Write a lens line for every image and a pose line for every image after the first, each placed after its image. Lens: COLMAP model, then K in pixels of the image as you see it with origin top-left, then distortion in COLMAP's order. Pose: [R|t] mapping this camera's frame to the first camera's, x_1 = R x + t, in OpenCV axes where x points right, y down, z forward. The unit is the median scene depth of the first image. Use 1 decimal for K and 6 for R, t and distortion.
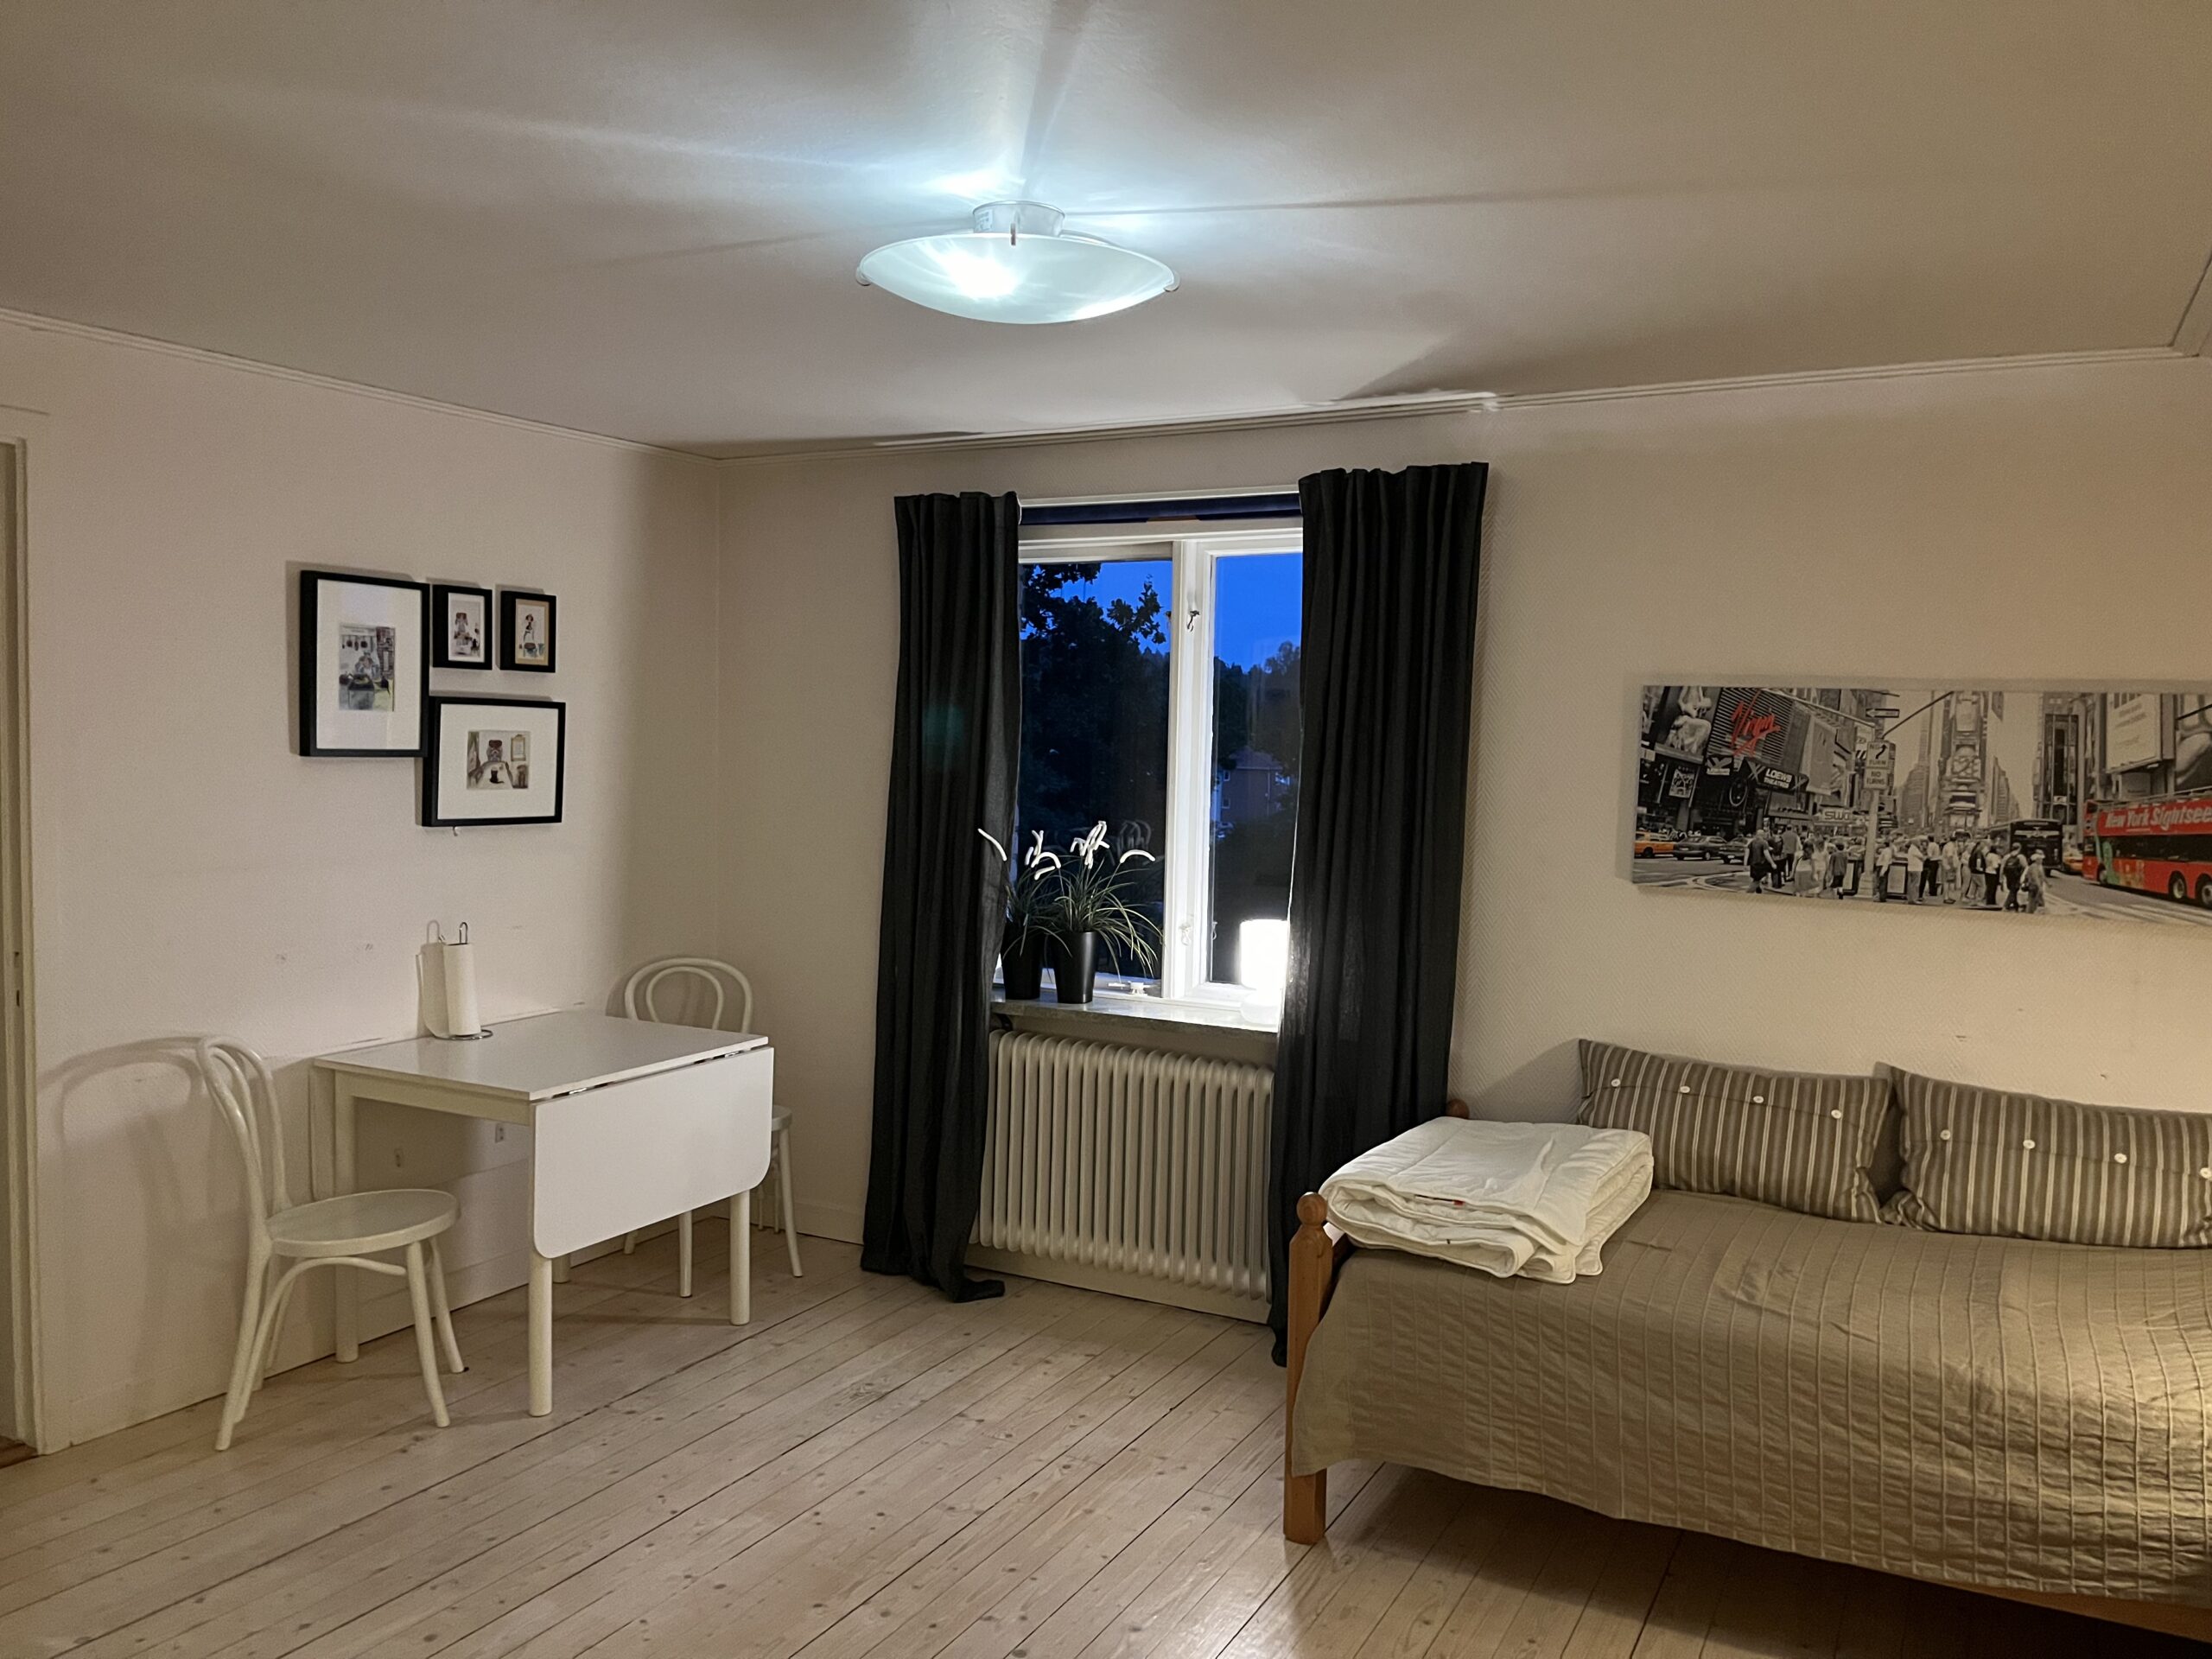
lens RADIAL K [[1629.1, 0, 1106.0], [0, 1629.1, 829.5], [0, 0, 1]] dist [0.072053, -0.101396]
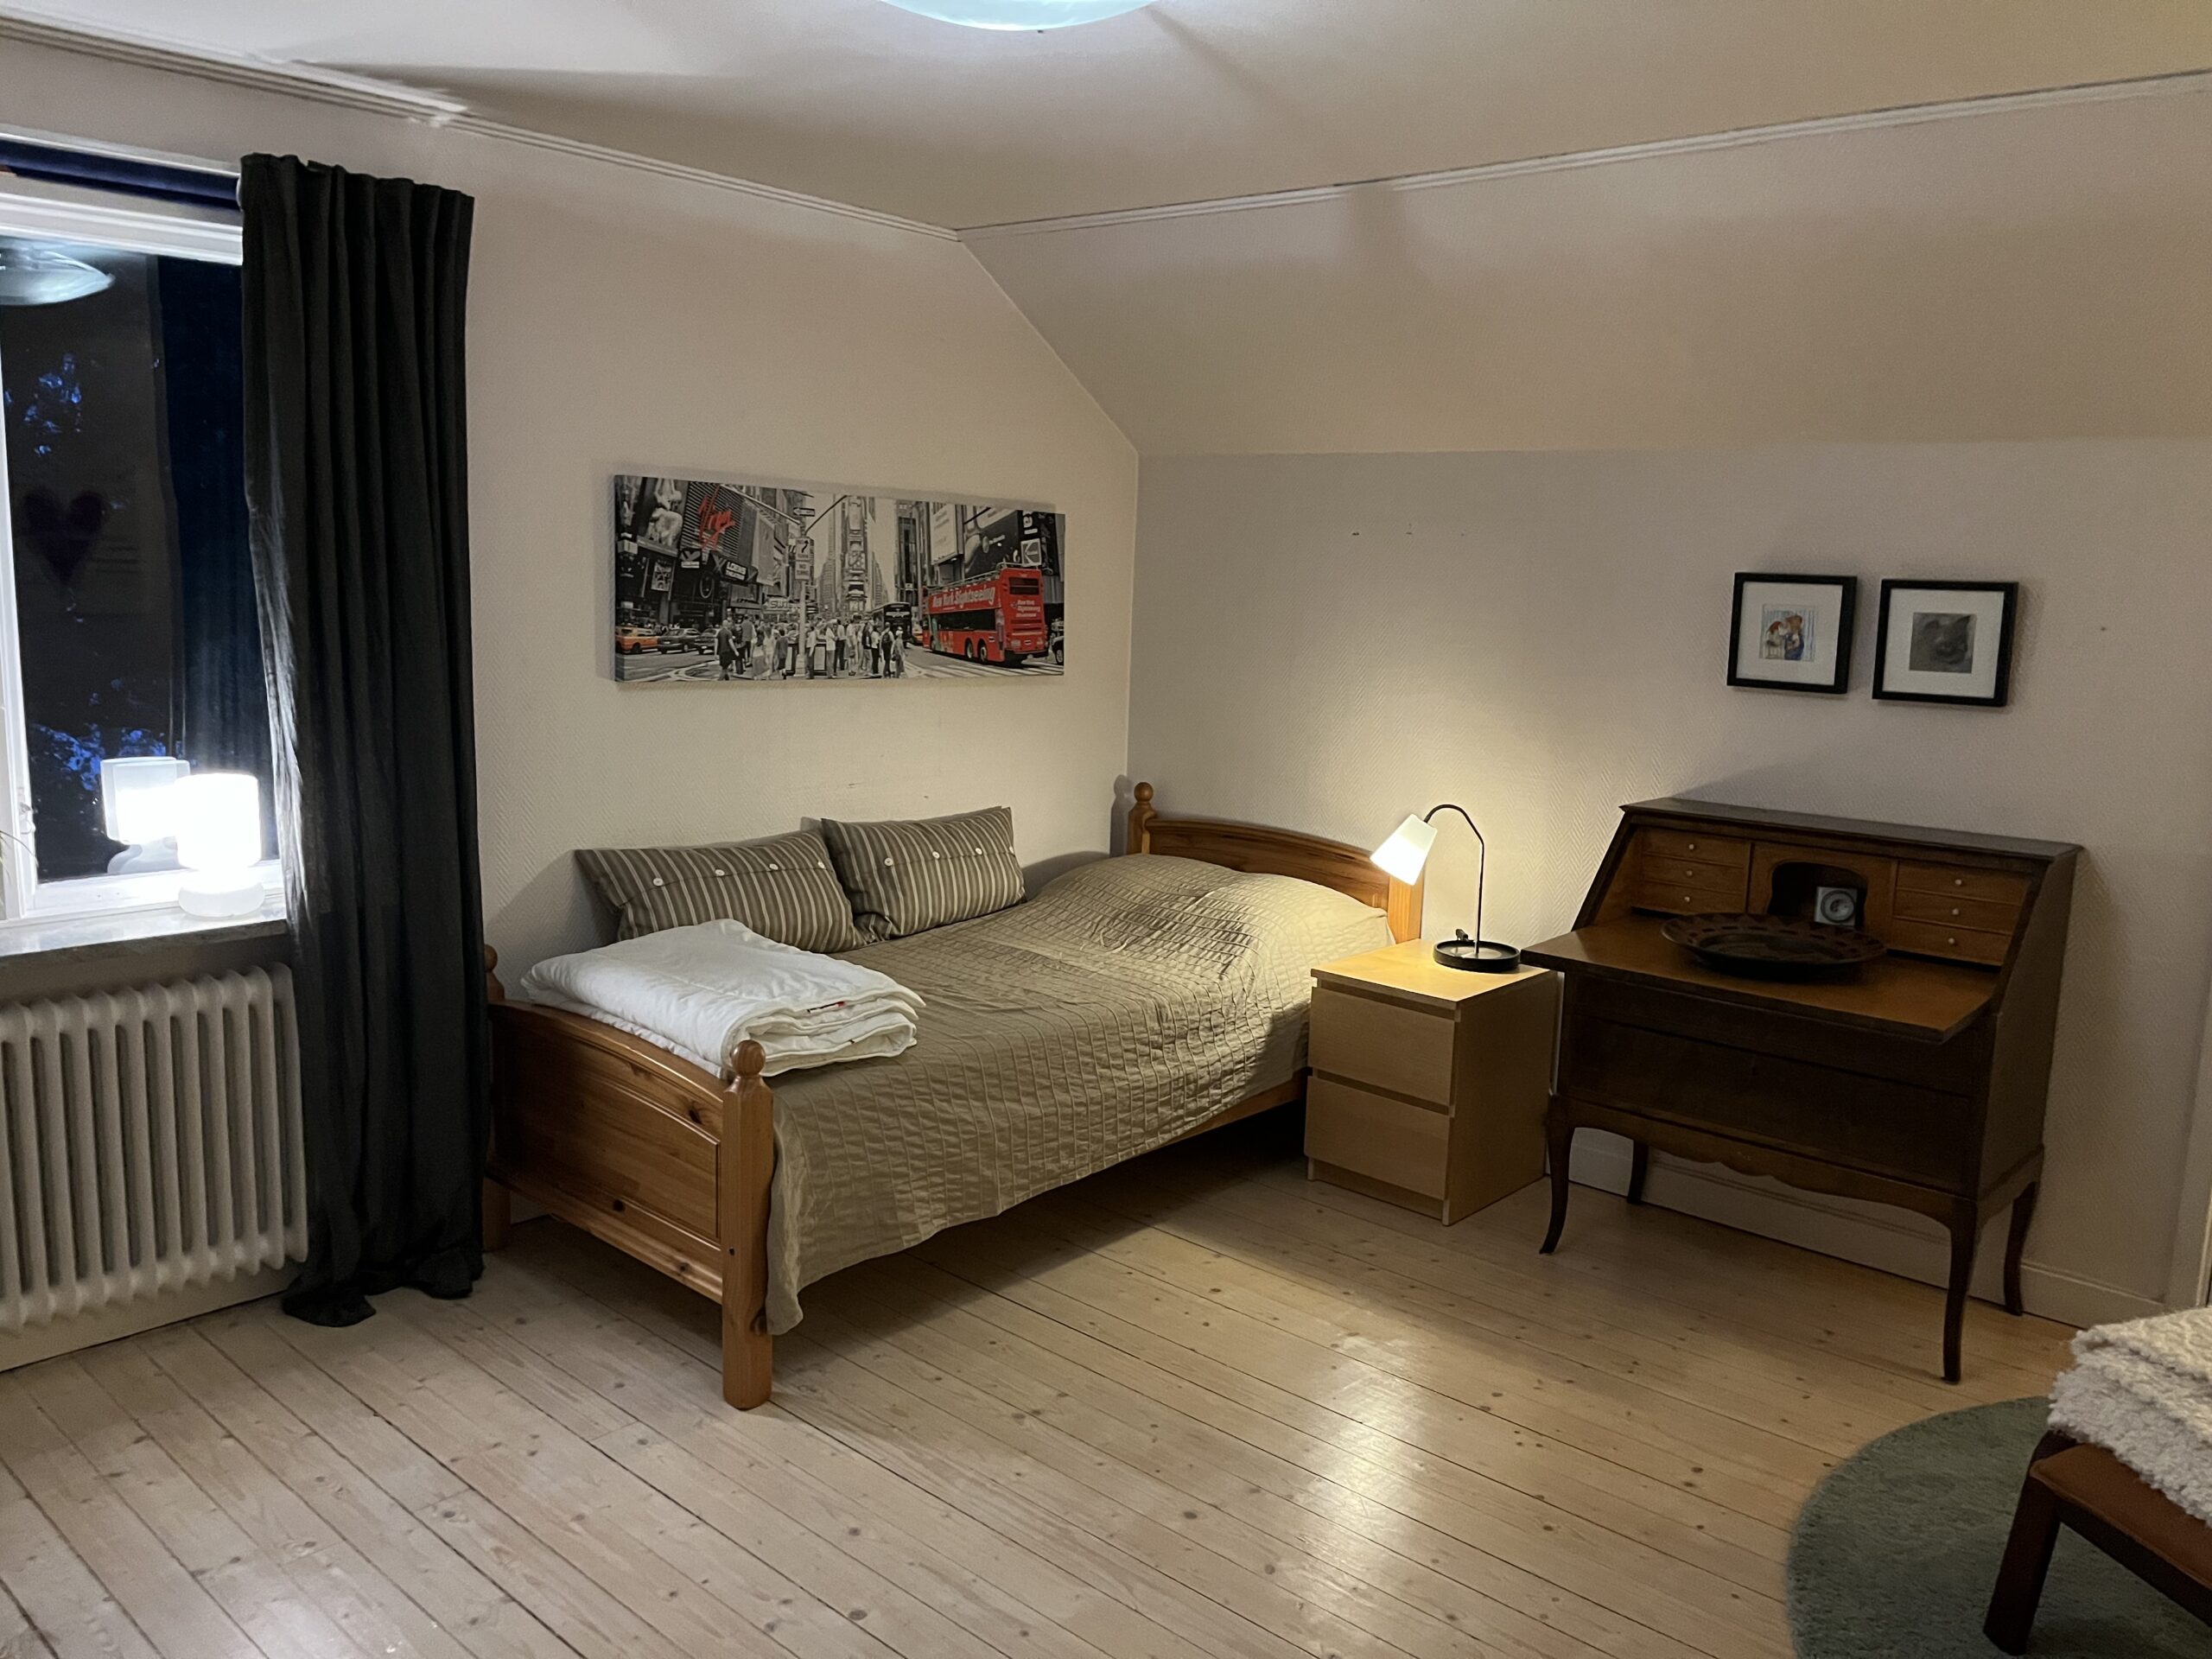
lens RADIAL K [[1645.5, 0, 1106.0], [0, 1645.5, 829.5], [0, 0, 1]] dist [0.034037, -0.105486]
pose [[0.247102, -0.160405, 0.955621, -0.598663], [0.033866, 0.987030, 0.156920, -0.025958], [-0.968397, -0.006412, 0.249330, 0.512833]]
